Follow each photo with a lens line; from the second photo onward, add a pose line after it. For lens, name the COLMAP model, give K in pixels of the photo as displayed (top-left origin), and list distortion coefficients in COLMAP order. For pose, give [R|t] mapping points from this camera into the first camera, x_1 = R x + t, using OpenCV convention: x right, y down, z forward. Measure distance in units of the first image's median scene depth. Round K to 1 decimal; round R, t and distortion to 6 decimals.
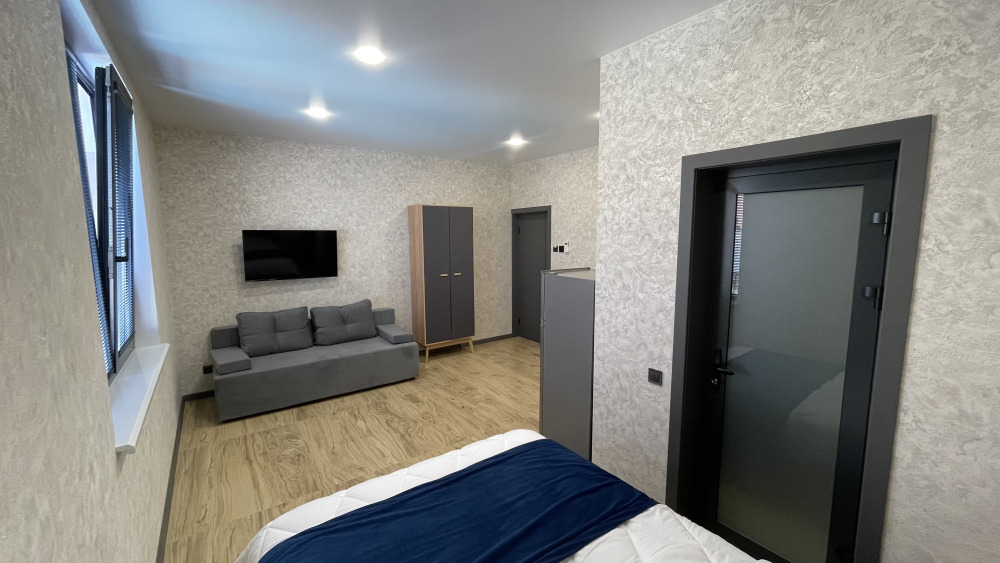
lens RADIAL K [[399.4, 0, 500.0], [0, 399.4, 281.5], [0, 0, 1]] dist [-0.003380, -0.000024]
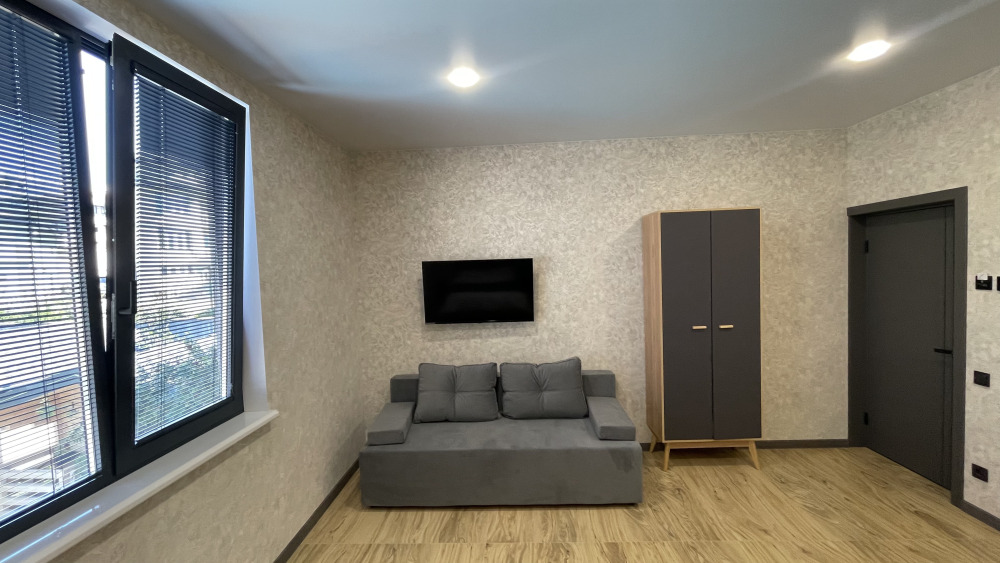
lens RADIAL K [[399.4, 0, 500.0], [0, 399.4, 281.5], [0, 0, 1]] dist [-0.003380, -0.000024]
pose [[0.782907, 0.004302, -0.622124, -0.005106], [-0.043170, 0.997941, -0.047426, -0.046691], [0.620640, 0.063987, 0.781481, 0.383709]]
